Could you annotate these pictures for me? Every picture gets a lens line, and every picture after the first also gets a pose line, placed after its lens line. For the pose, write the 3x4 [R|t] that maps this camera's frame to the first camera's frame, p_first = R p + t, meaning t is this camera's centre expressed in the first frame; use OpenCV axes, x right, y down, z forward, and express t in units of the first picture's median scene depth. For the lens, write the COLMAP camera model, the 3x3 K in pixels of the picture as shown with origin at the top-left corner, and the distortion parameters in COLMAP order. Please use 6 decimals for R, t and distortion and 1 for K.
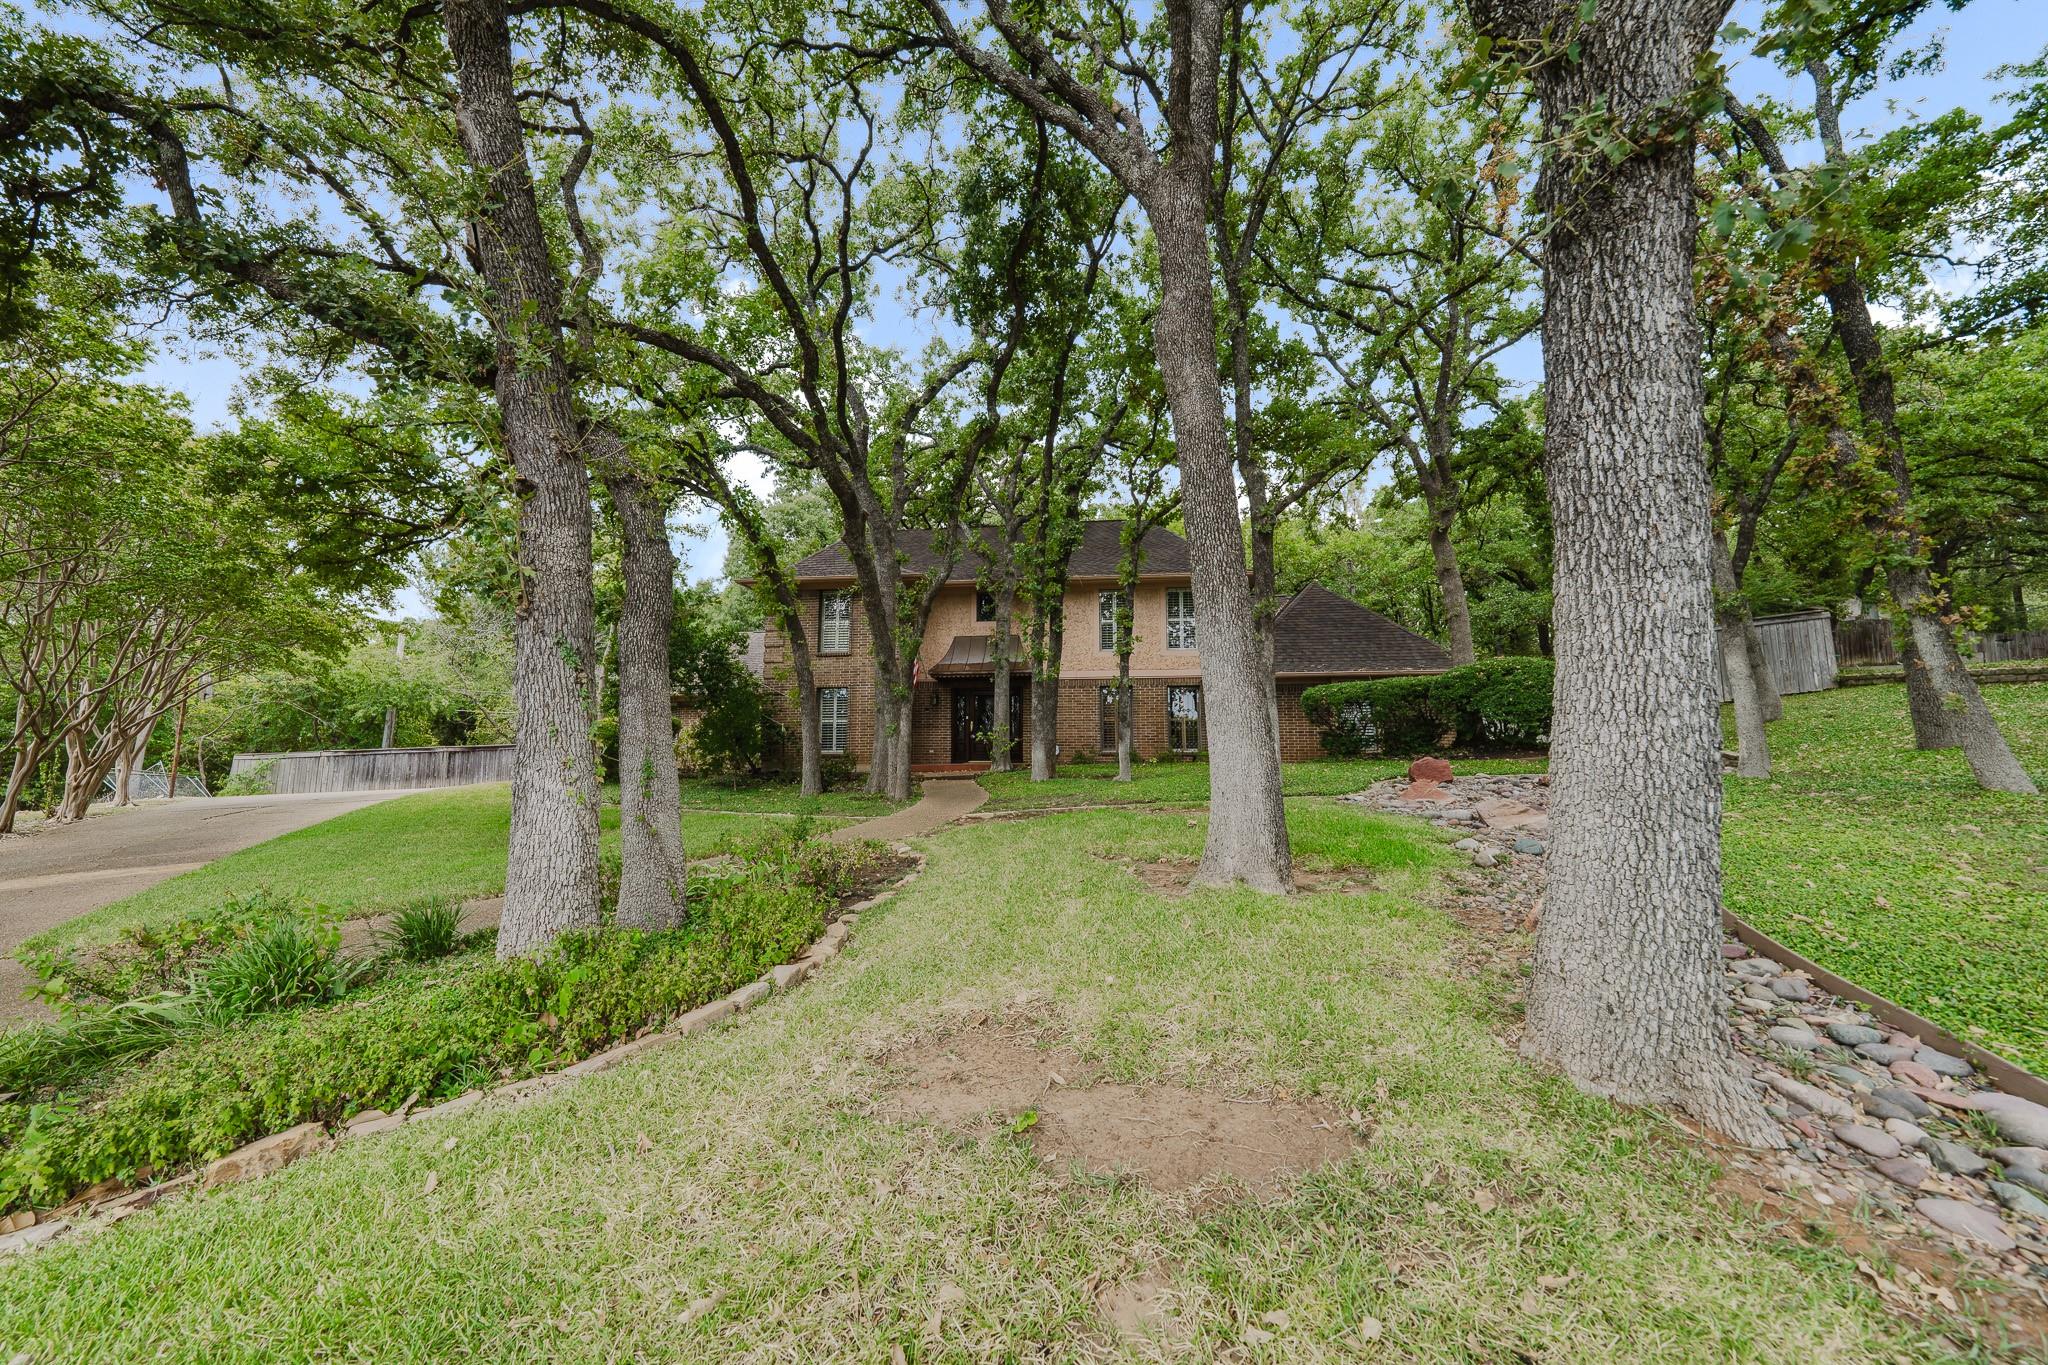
lens RADIAL K [[712.6, 0, 1019.4], [0, 712.6, 675.2], [0, 0, 1]] dist [-0.006860, -0.000213]
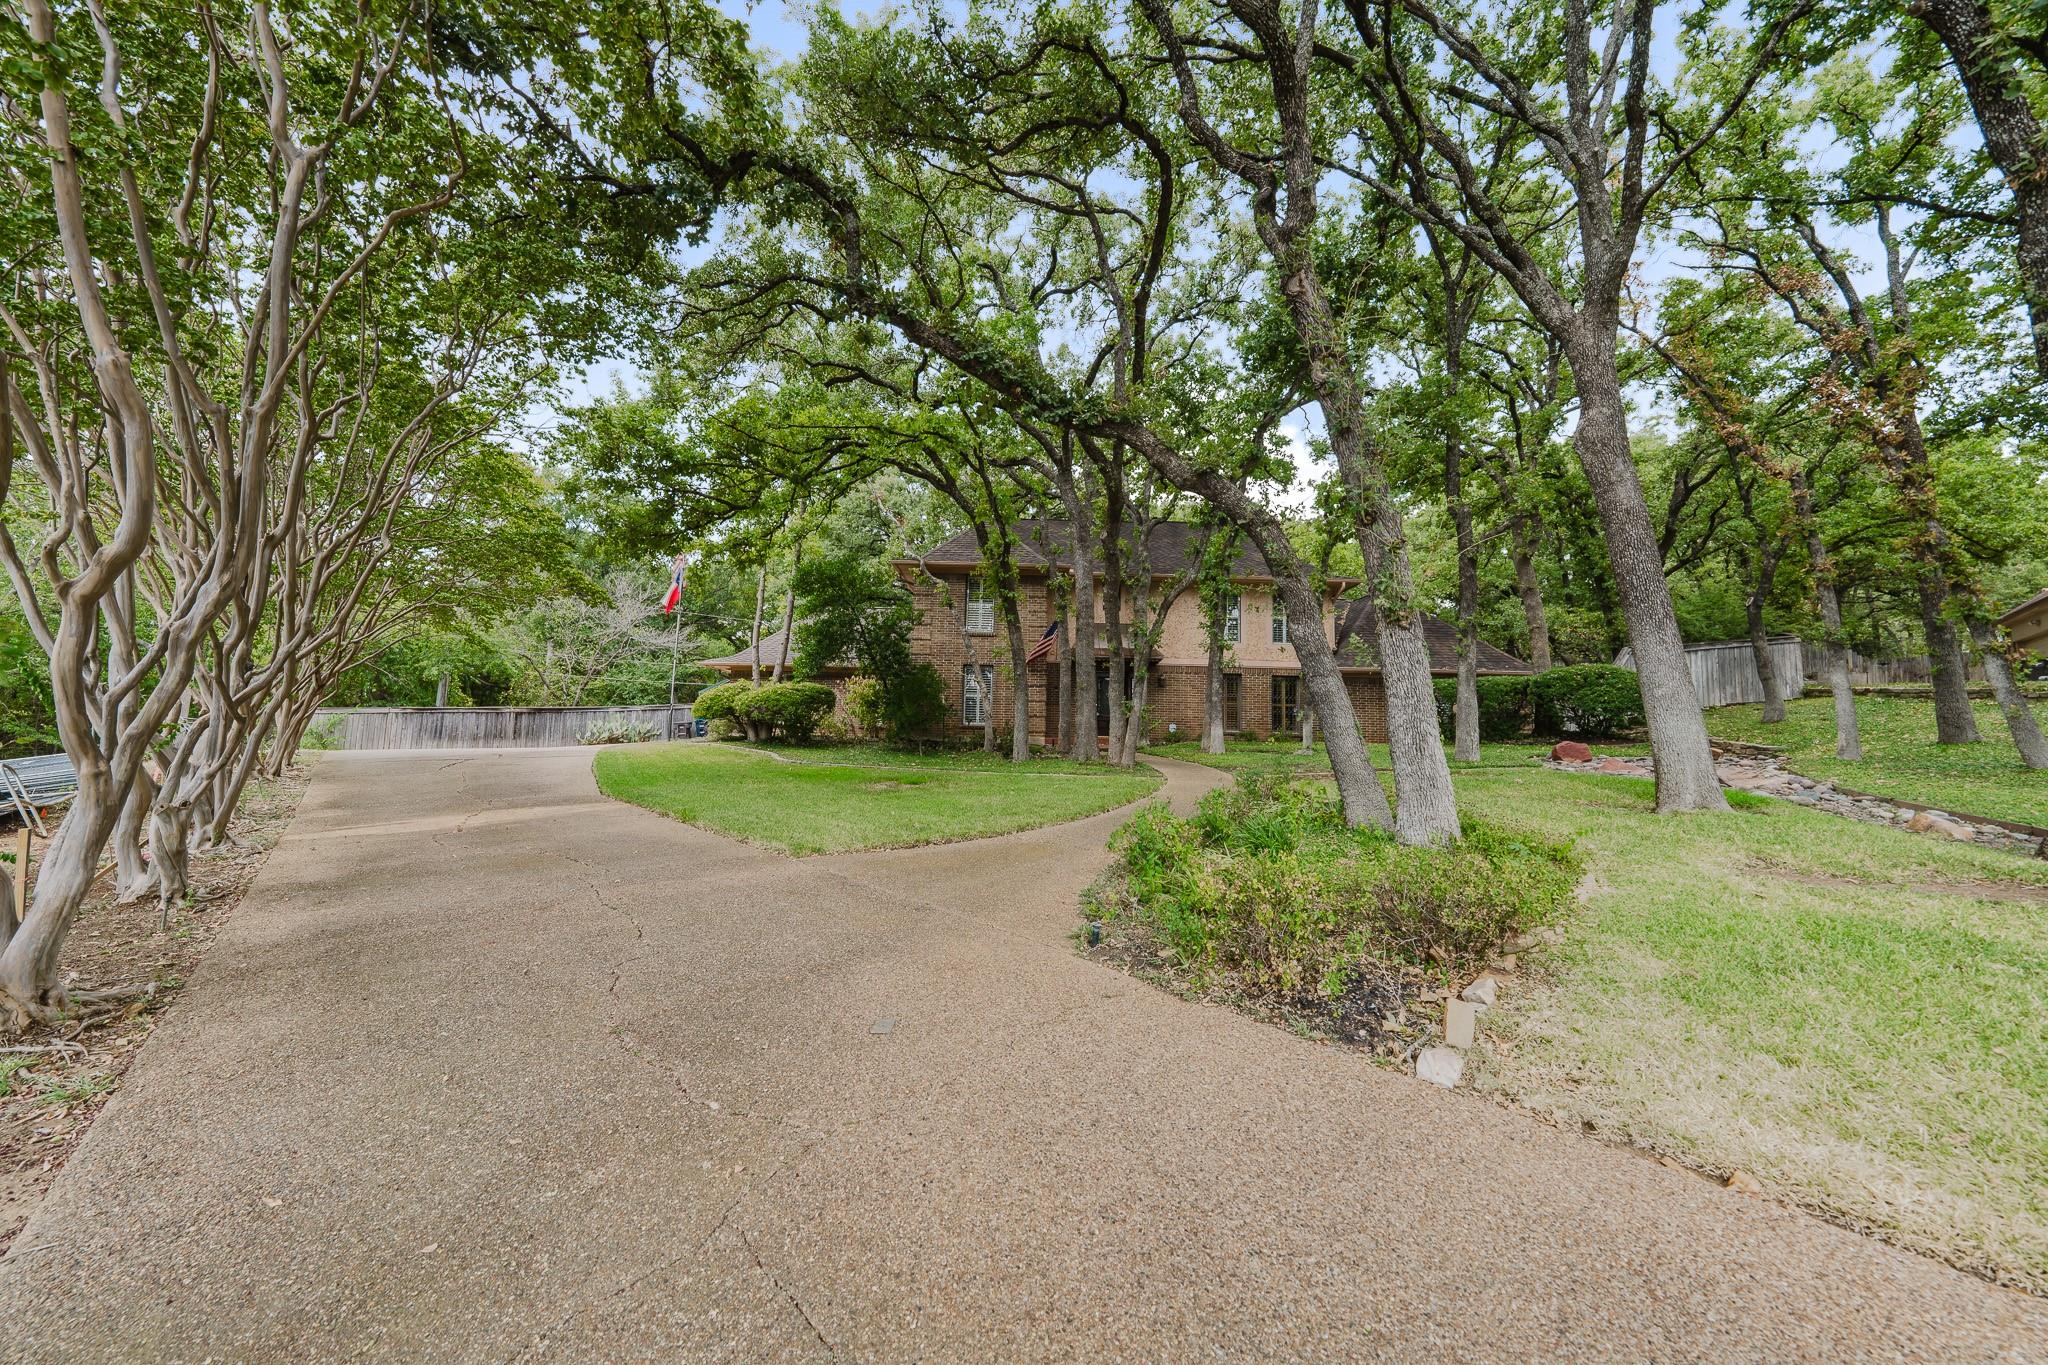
lens RADIAL K [[712.6, 0, 1023.9], [0, 712.6, 666.3], [0, 0, 1]] dist [-0.006860, -0.000213]
pose [[0.993132, 0.039924, 0.109974, -0.369698], [-0.041493, 0.999067, 0.012009, 0.004154], [-0.109392, -0.016490, 0.993862, -0.103921]]
